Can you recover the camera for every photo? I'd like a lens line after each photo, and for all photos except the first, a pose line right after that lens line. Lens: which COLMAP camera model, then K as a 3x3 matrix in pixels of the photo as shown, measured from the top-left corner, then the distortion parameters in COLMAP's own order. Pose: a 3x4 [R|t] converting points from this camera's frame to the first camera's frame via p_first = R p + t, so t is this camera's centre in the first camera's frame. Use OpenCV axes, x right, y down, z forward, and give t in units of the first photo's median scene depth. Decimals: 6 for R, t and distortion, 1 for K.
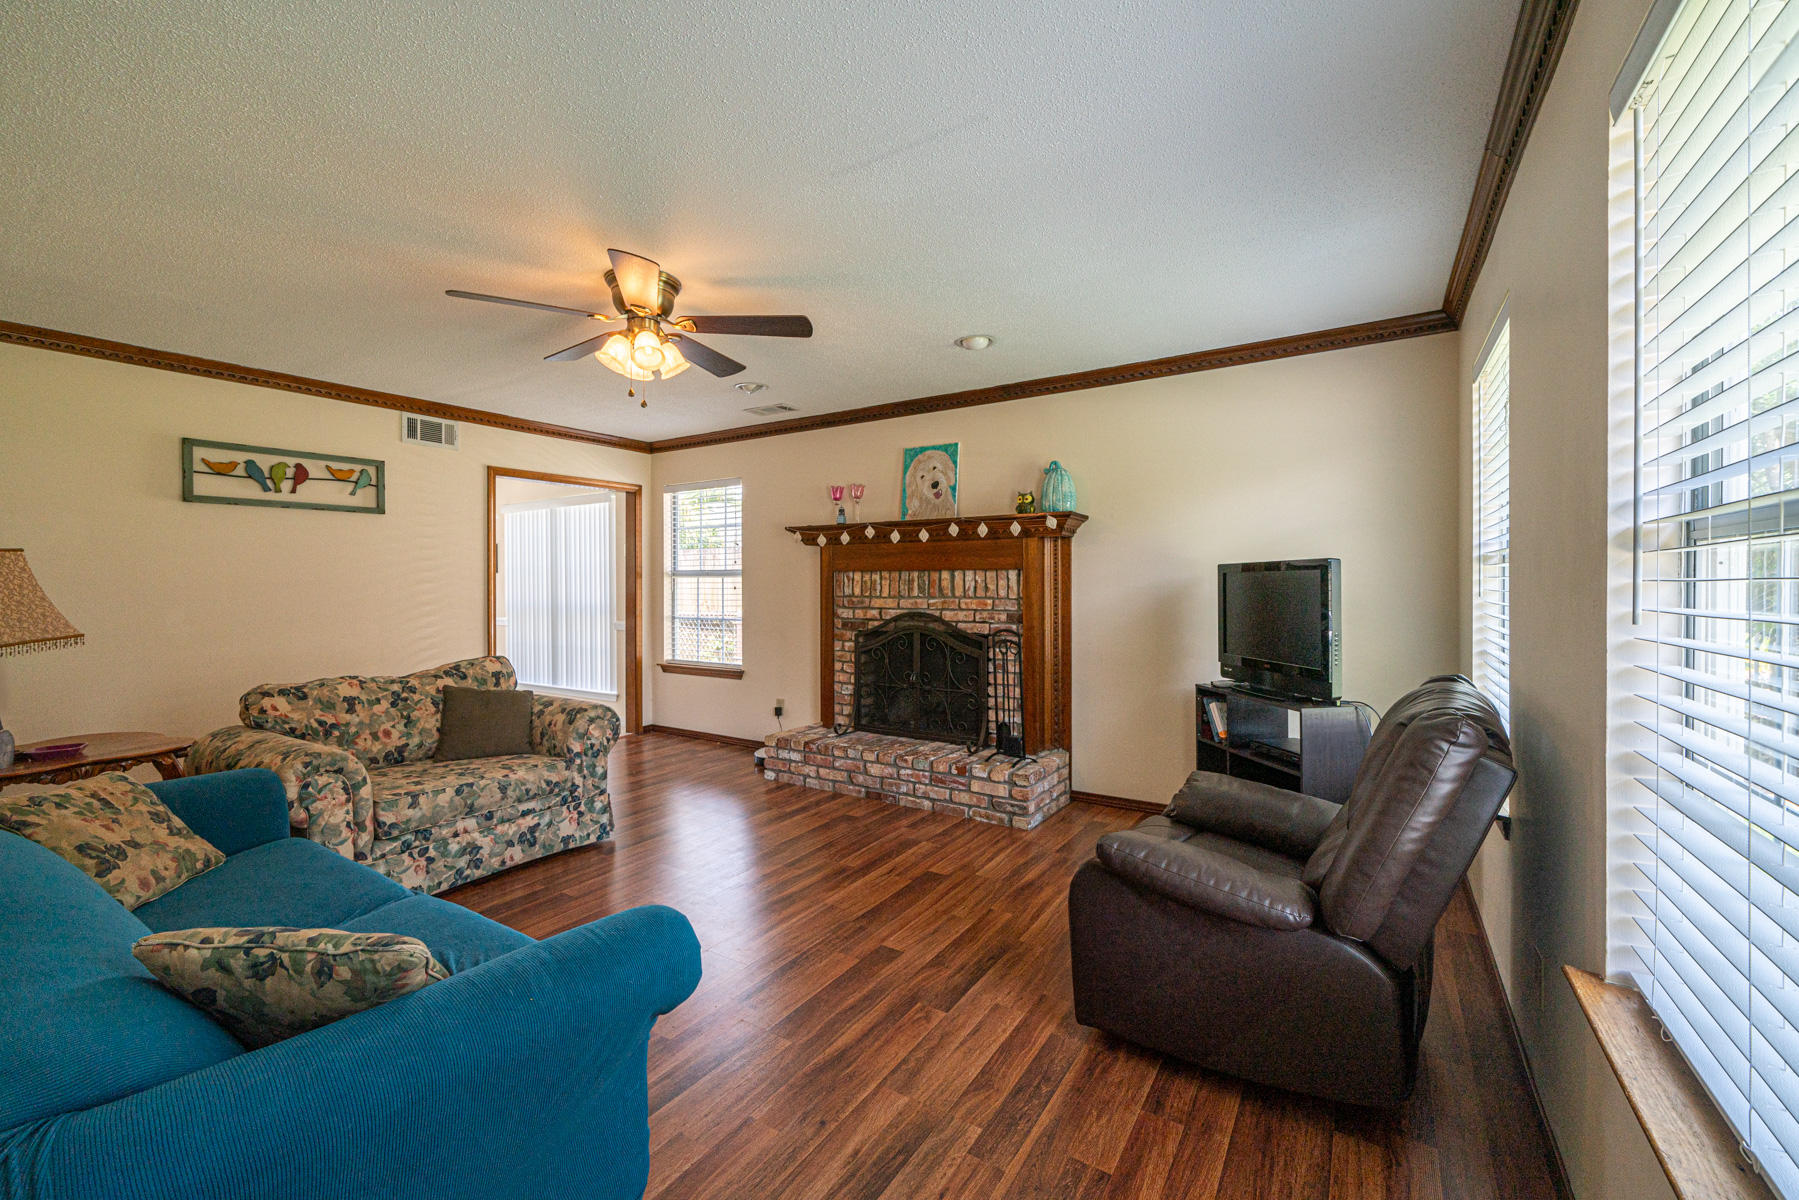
lens RADIAL K [[735.9, 0, 893.3], [0, 735.9, 590.9], [0, 0, 1]] dist [-0.001309, 0.000236]
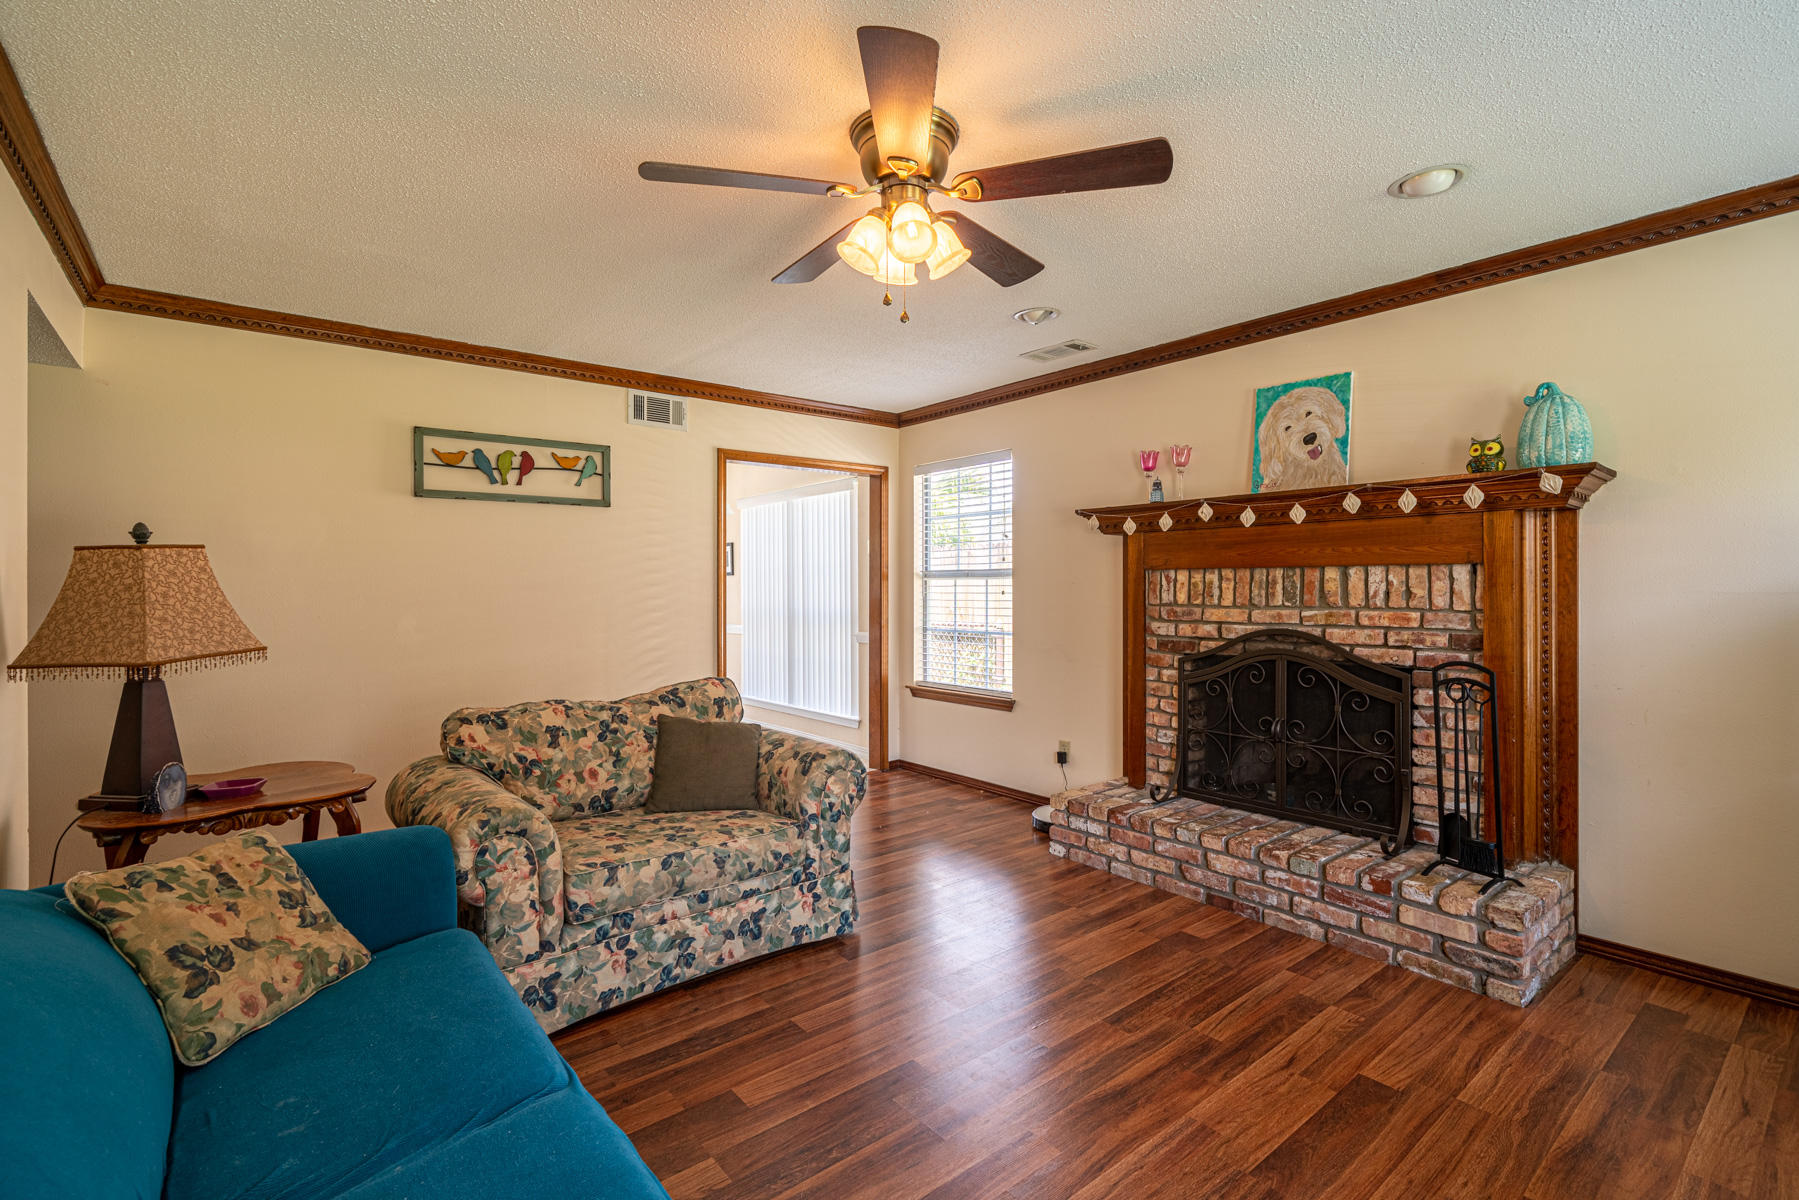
lens RADIAL K [[798.1, 0, 891.5], [0, 798.1, 601.1], [0, 0, 1]] dist [-0.005505, 0.000395]
pose [[0.951347, 0.005235, -0.308076, -0.095800], [-0.003062, 0.999967, 0.007537, -0.001462], [0.308105, -0.006227, 0.951332, 0.232907]]
